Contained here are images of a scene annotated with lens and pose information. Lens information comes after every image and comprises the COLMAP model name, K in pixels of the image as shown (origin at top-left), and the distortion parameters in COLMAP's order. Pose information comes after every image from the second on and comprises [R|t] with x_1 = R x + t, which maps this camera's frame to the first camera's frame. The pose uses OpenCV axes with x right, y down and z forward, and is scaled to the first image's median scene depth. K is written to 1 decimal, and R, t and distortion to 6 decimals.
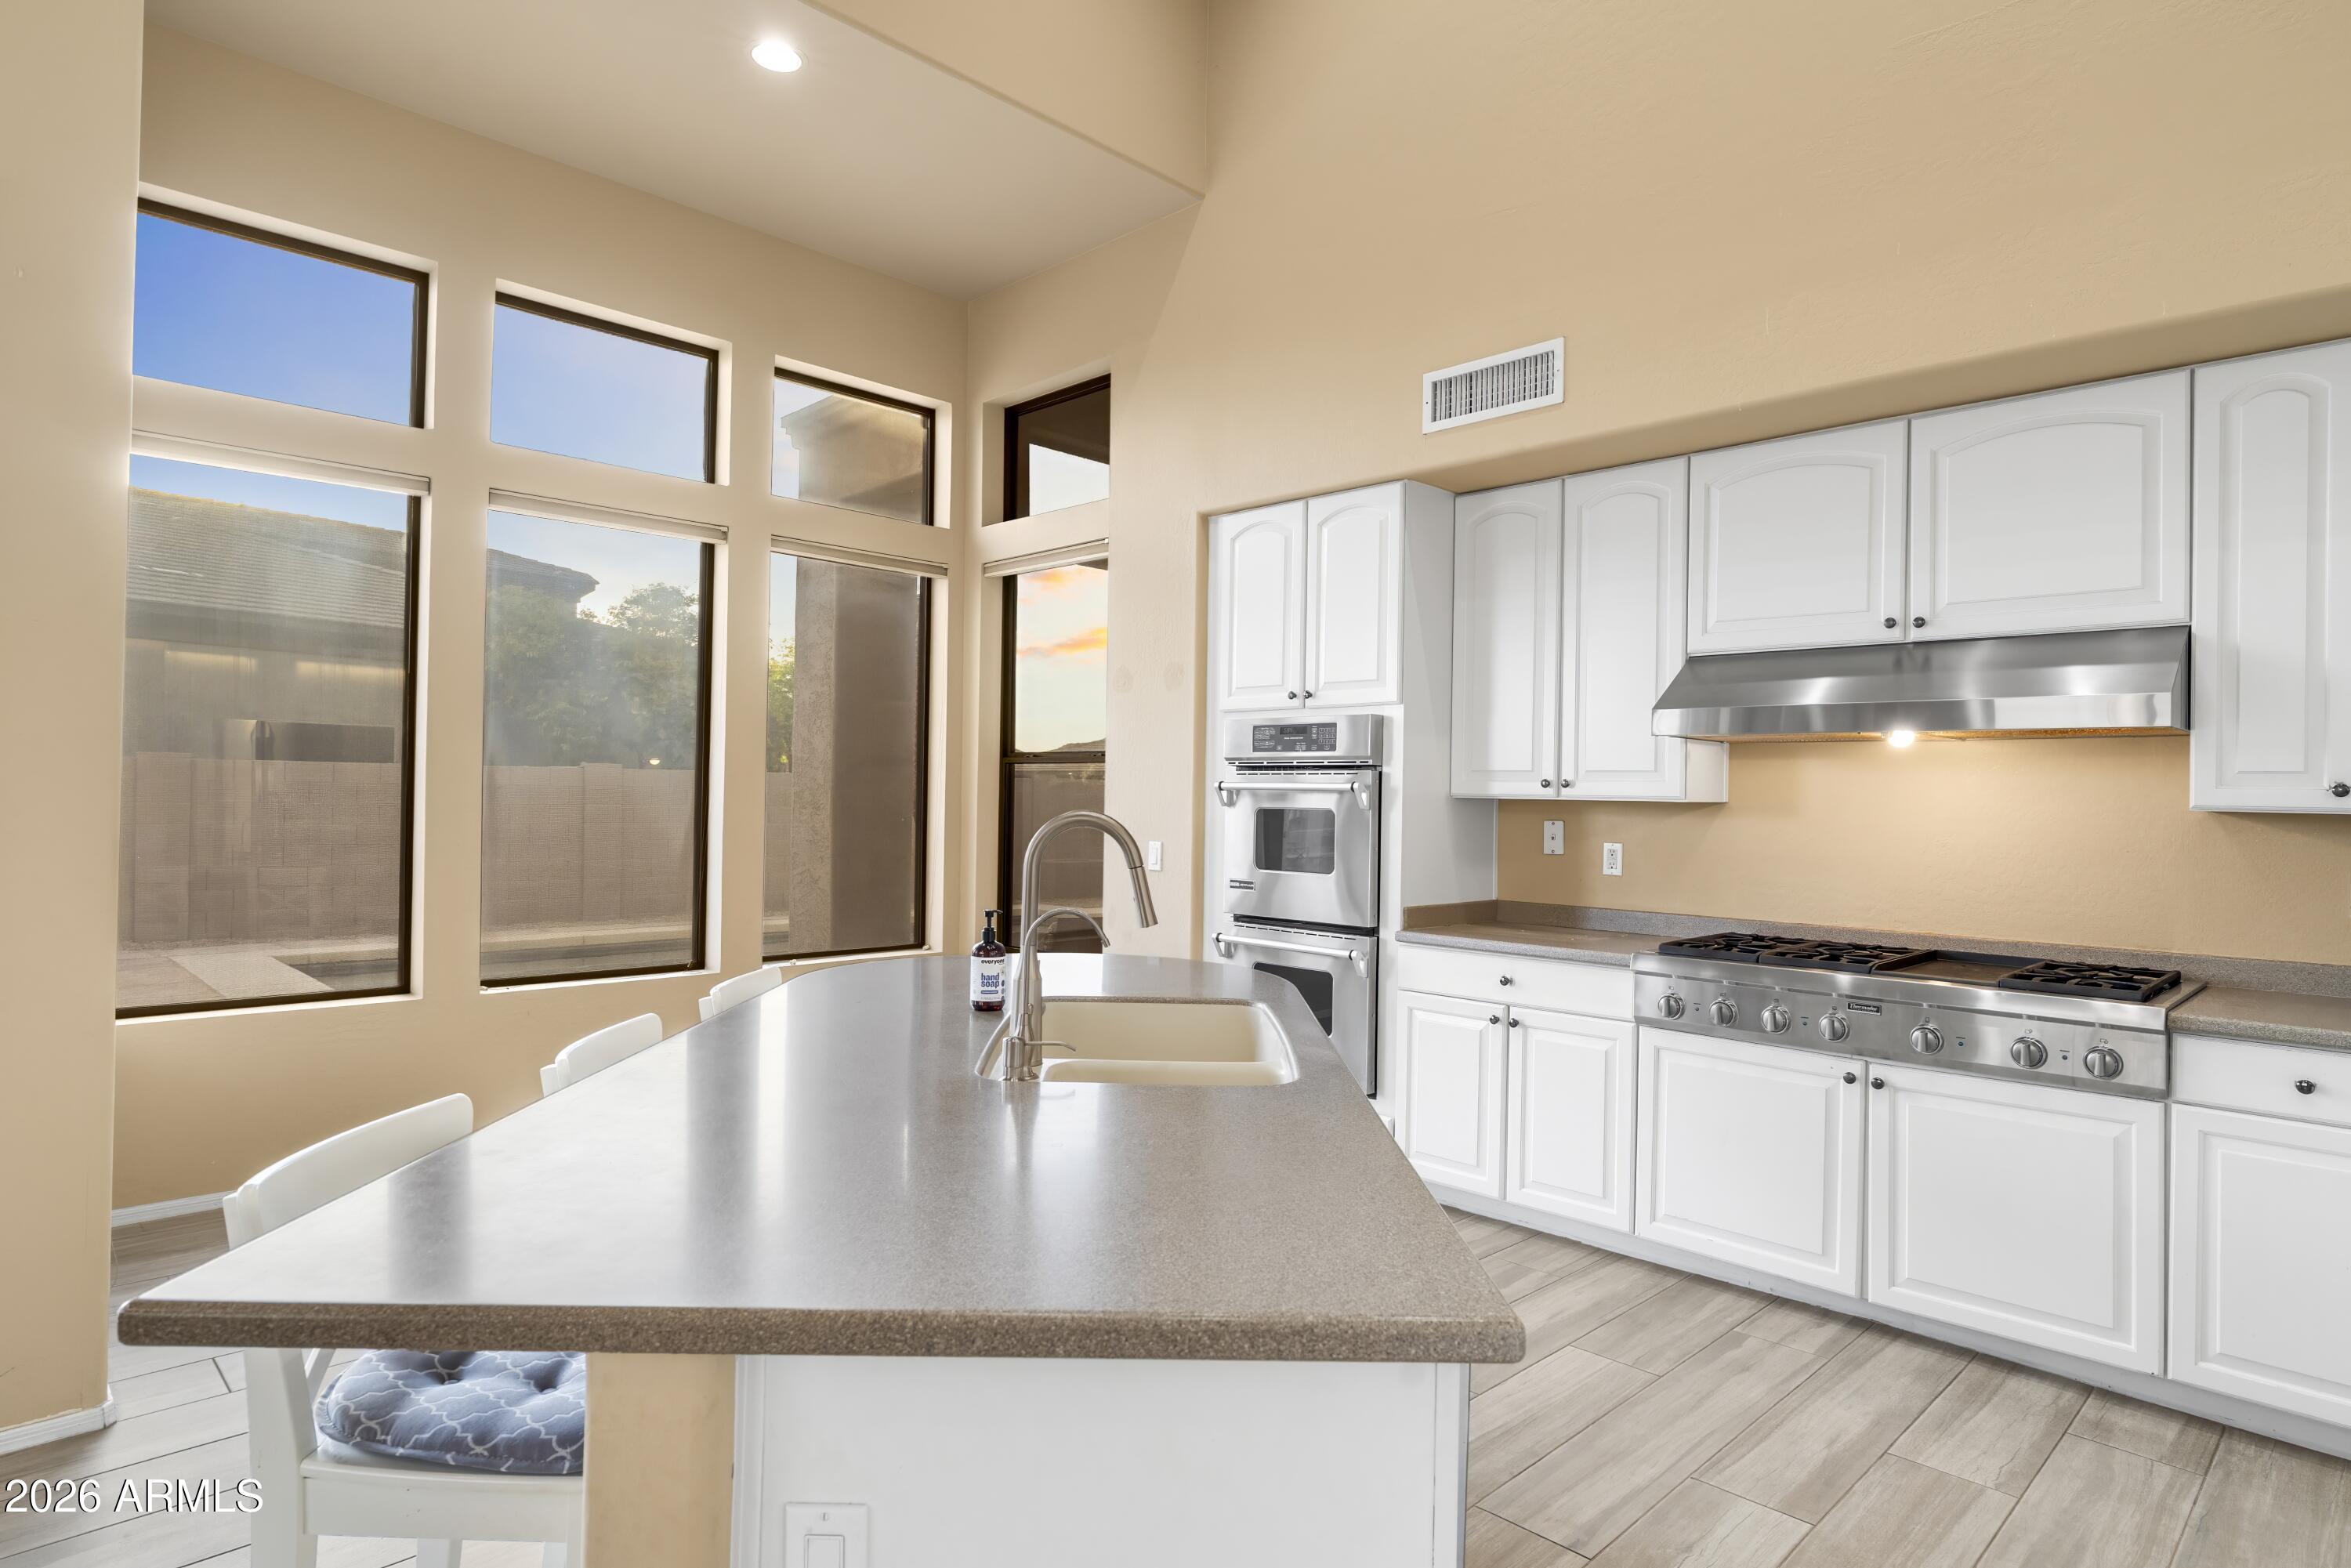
lens RADIAL K [[1299.6, 0, 1173.5], [0, 1299.6, 781.9], [0, 0, 1]] dist [-0.004842, 0.001106]
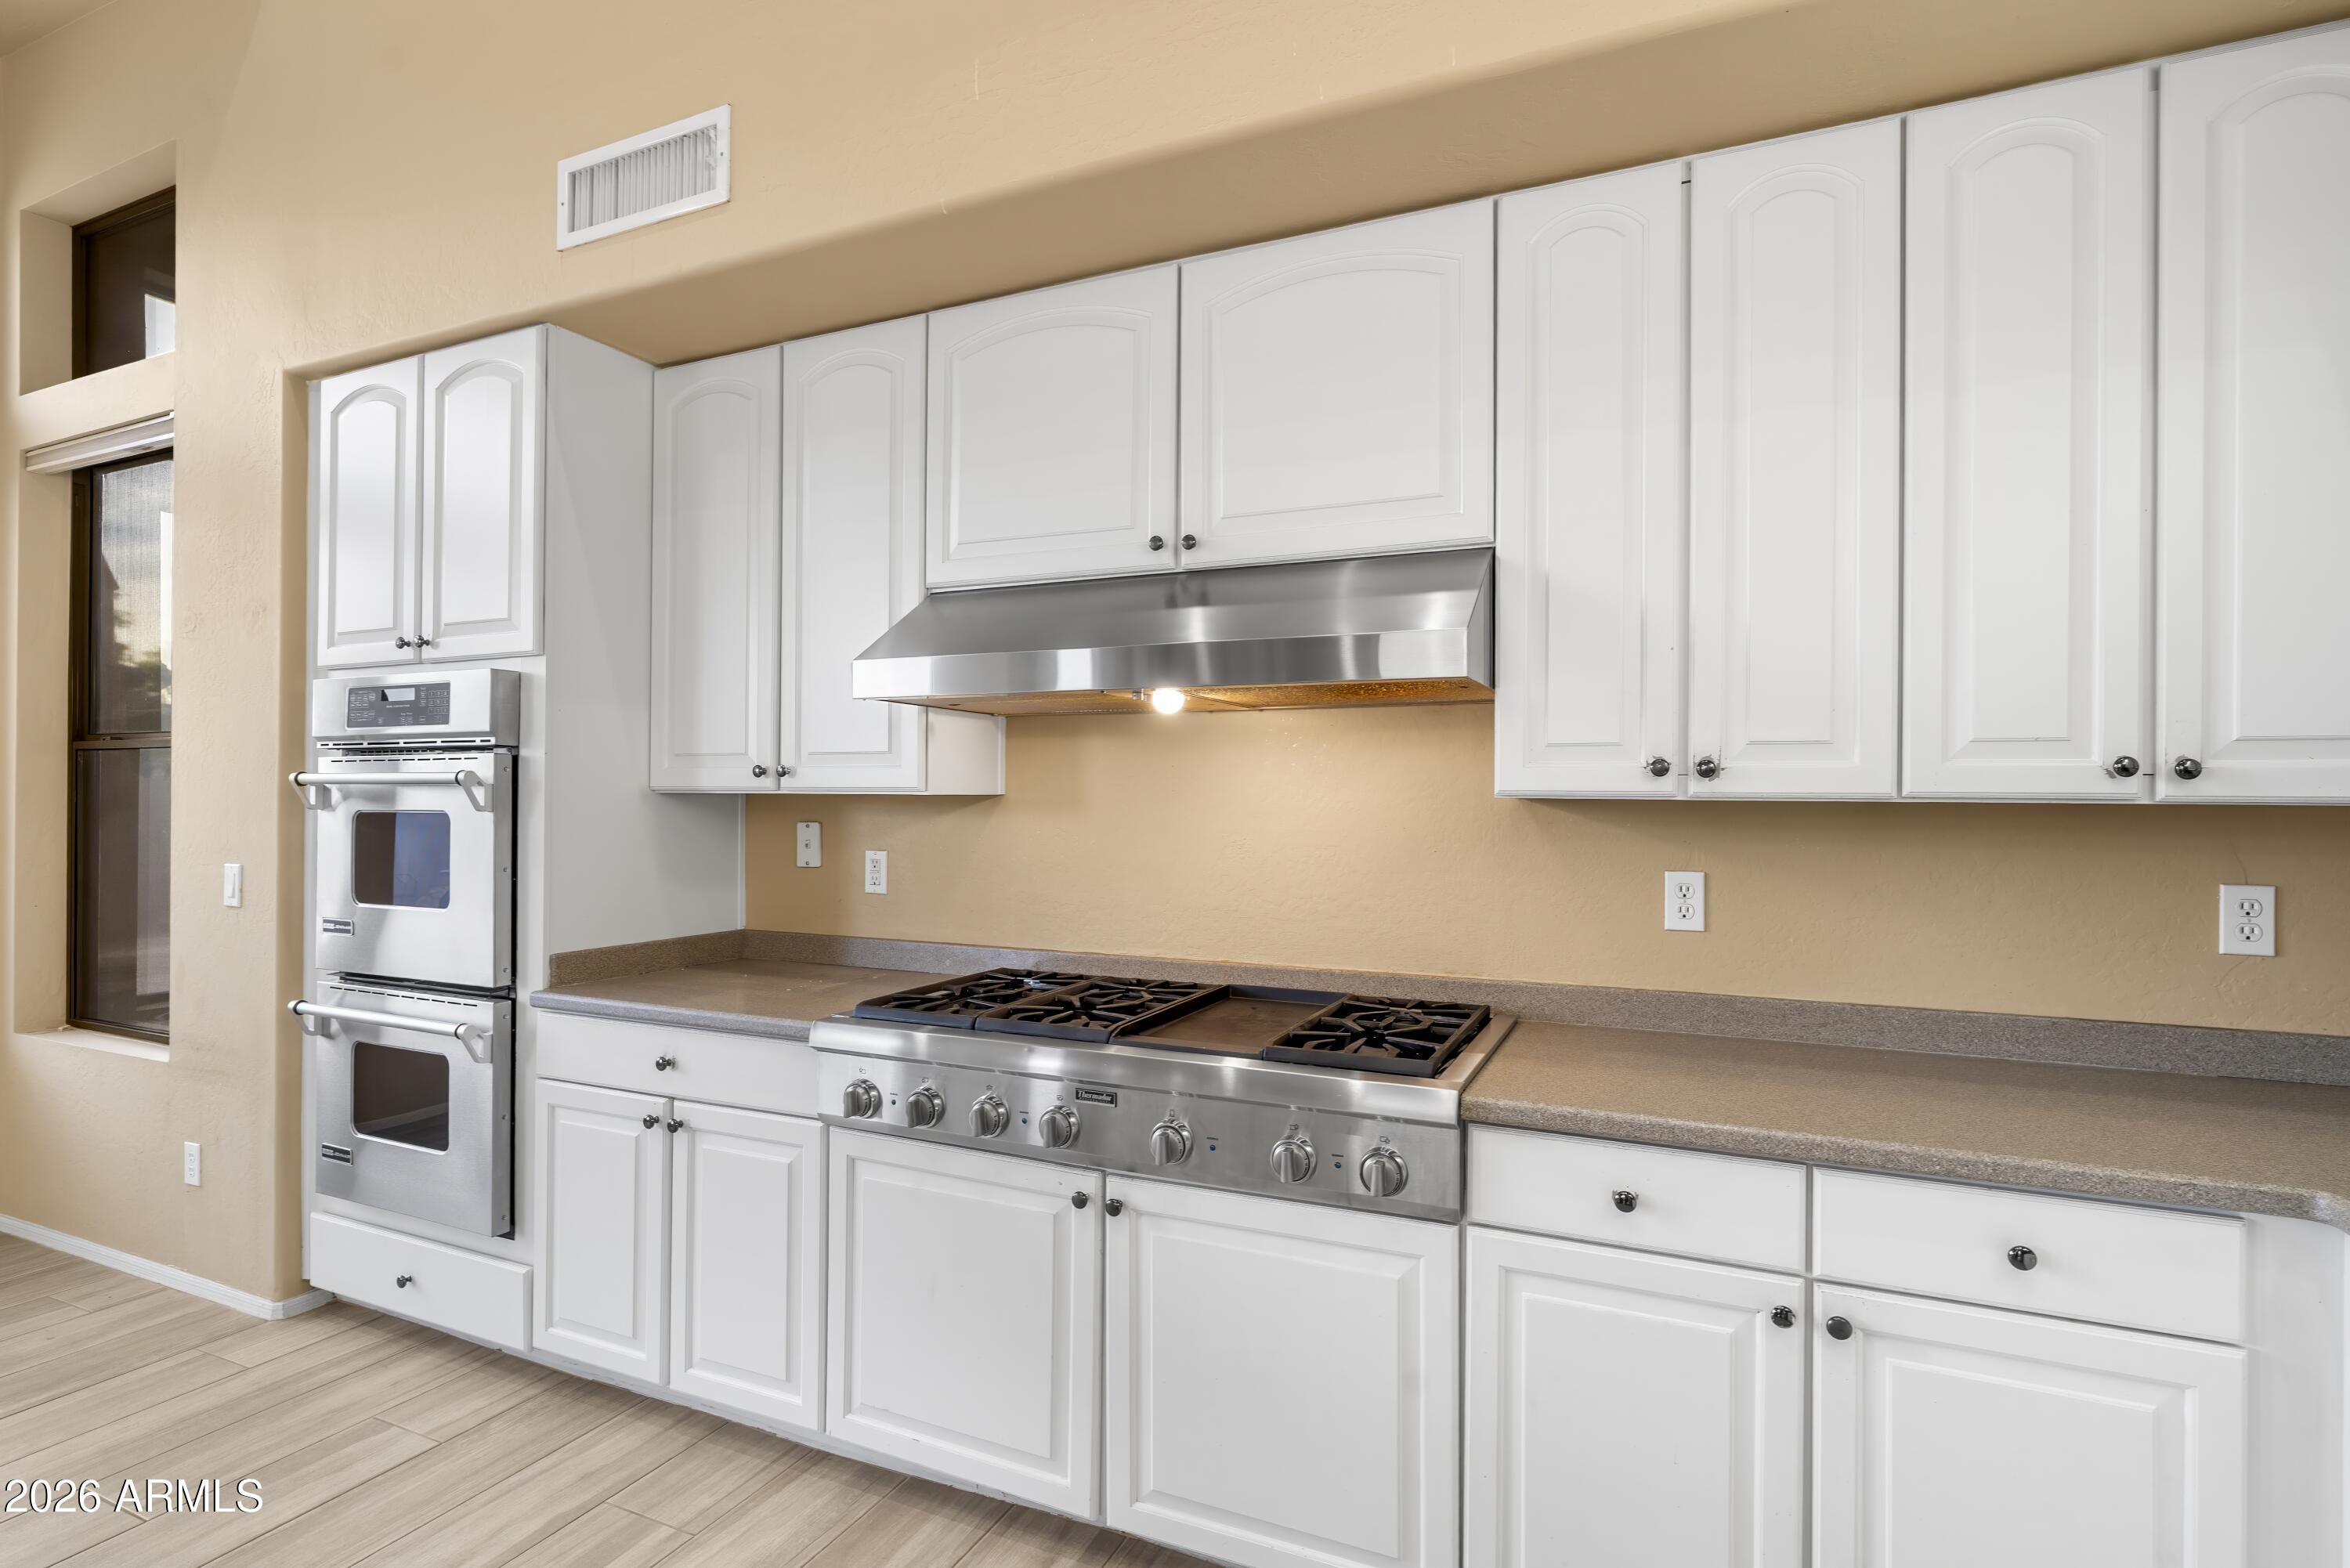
lens RADIAL K [[1148.4, 0, 1196.7], [0, 1148.4, 796.3], [0, 0, 1]] dist [-0.003526, 0.001031]
pose [[0.929812, -0.010495, 0.367886, 0.287760], [0.006386, 0.999903, 0.012385, 0.009035], [-0.367980, -0.009166, 0.929788, 0.339265]]
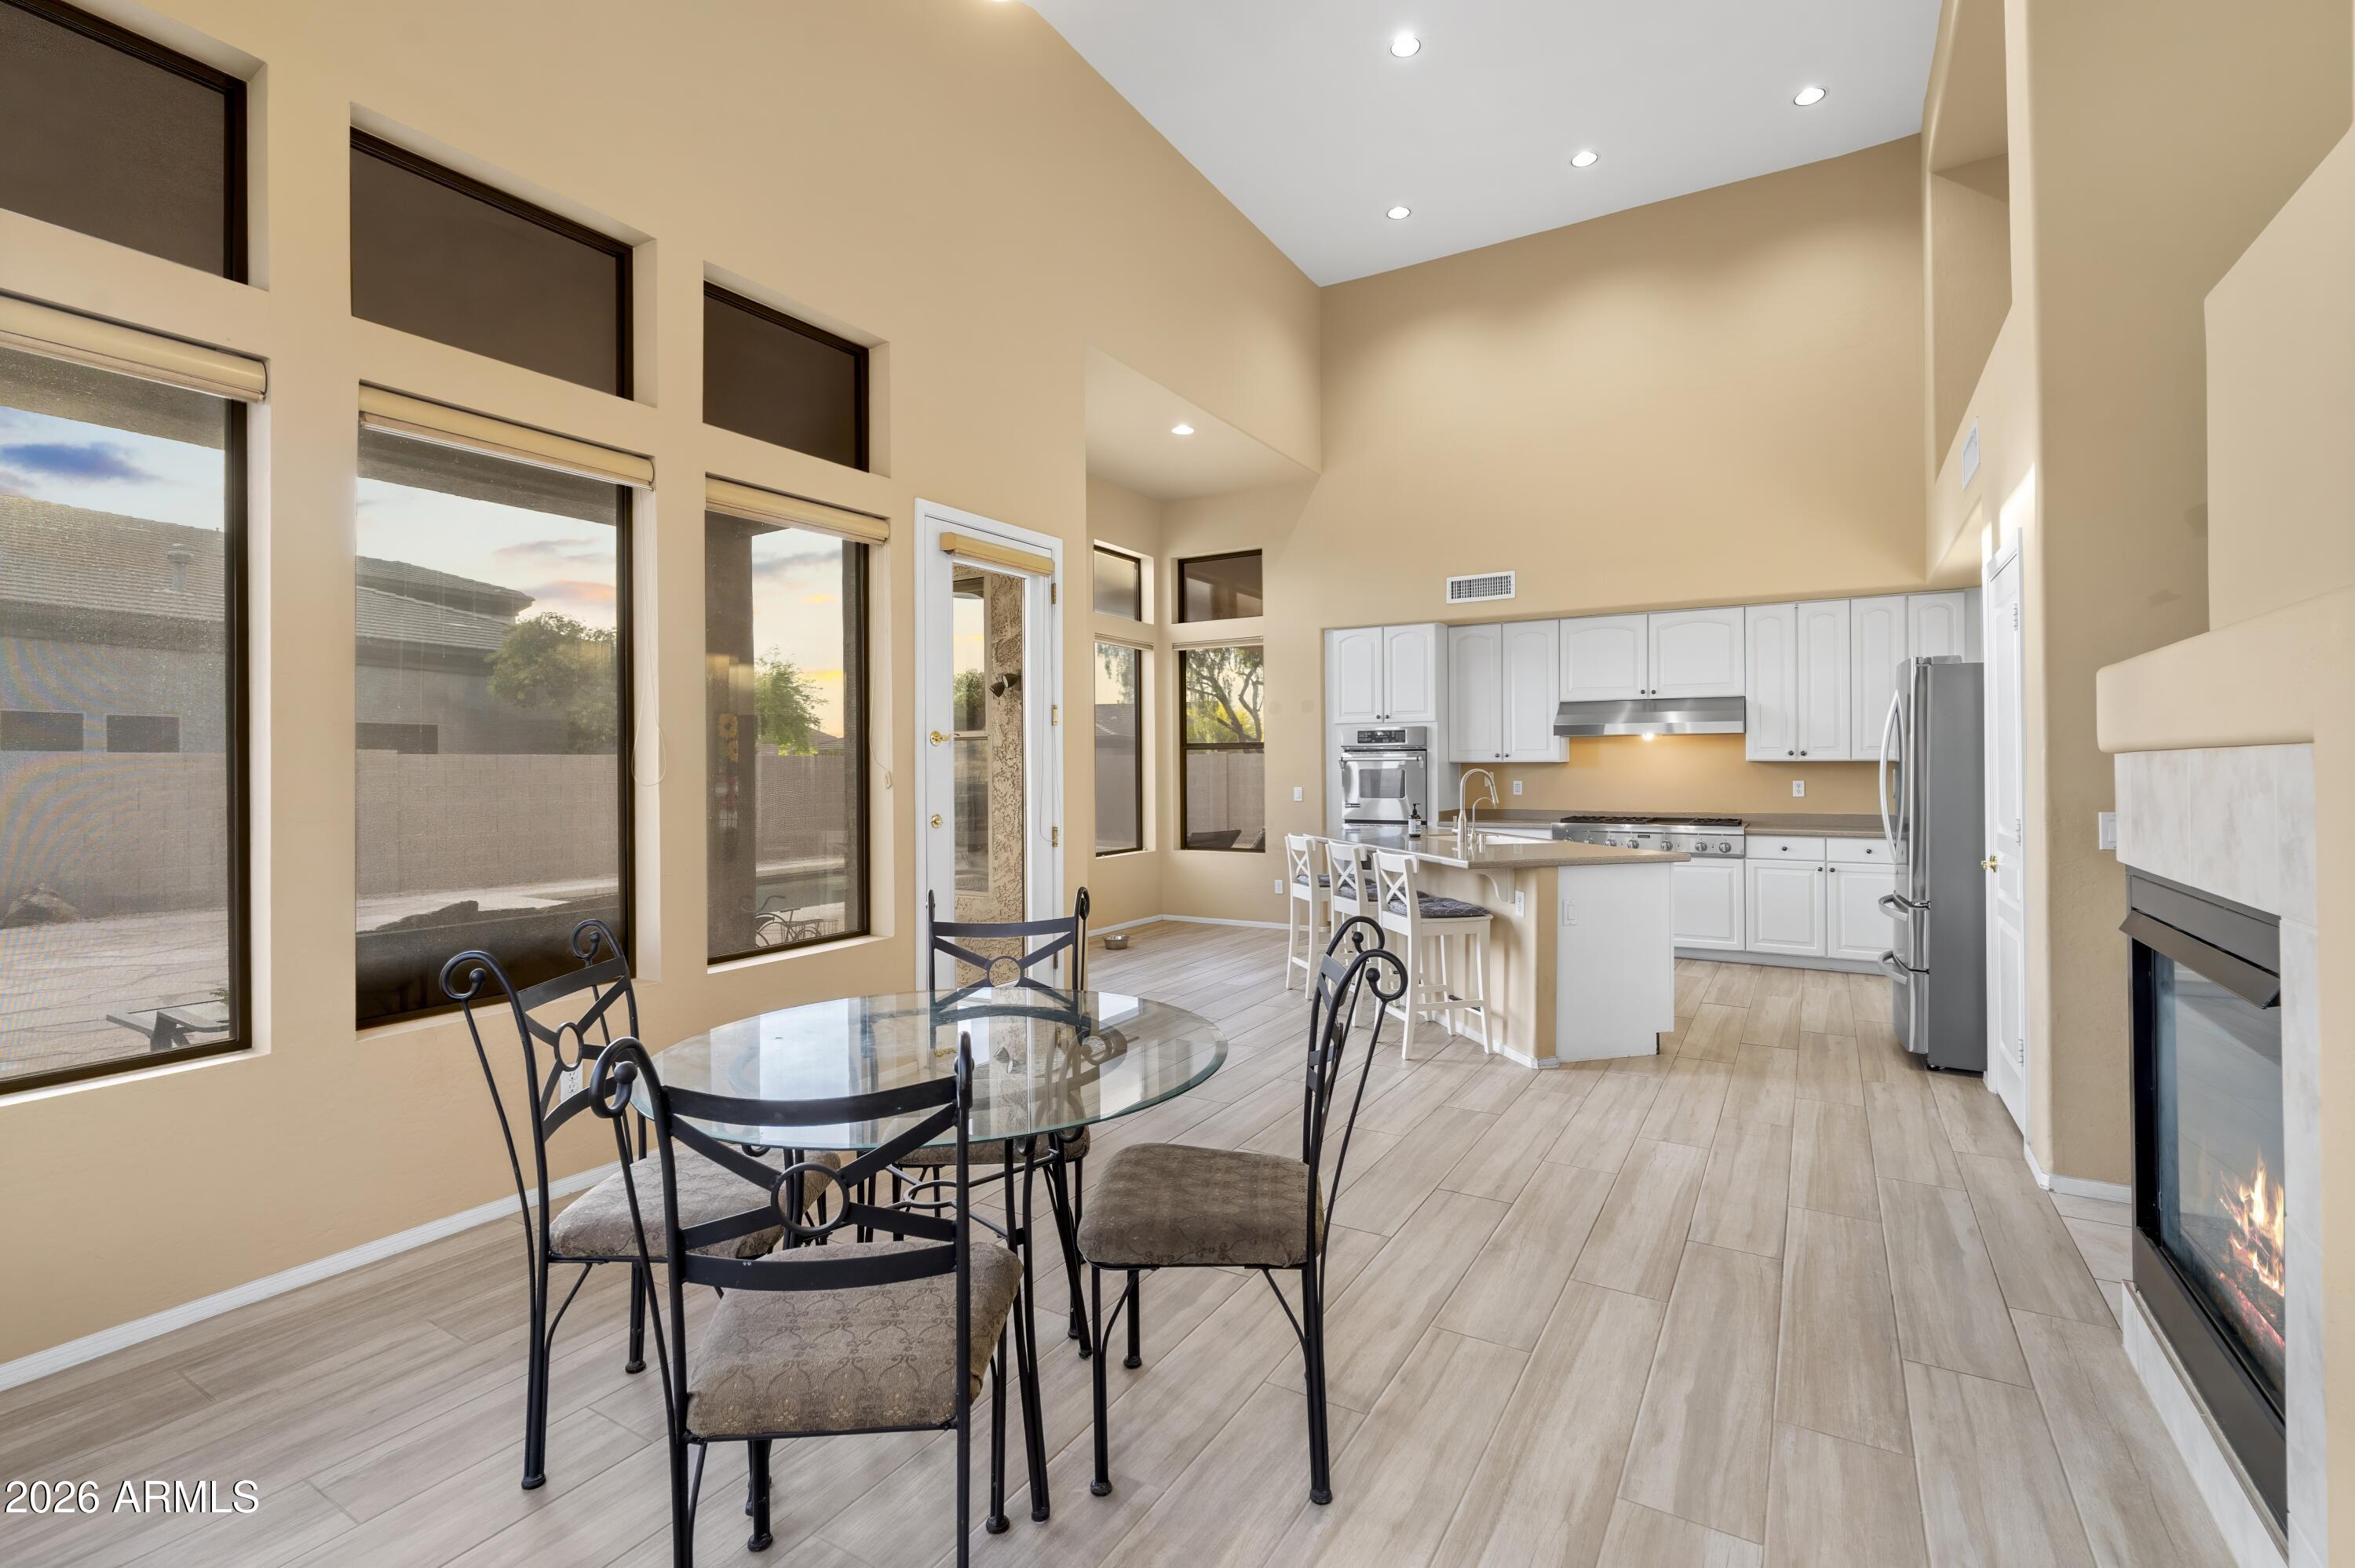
lens RADIAL K [[1061.8, 0, 1198.0], [0, 1061.8, 761.6], [0, 0, 1]] dist [-0.005038, 0.000647]
pose [[0.966471, -0.023257, 0.255719, -0.739805], [0.020744, 0.999706, 0.012519, -0.023225], [-0.255935, -0.006794, 0.966670, -0.717638]]
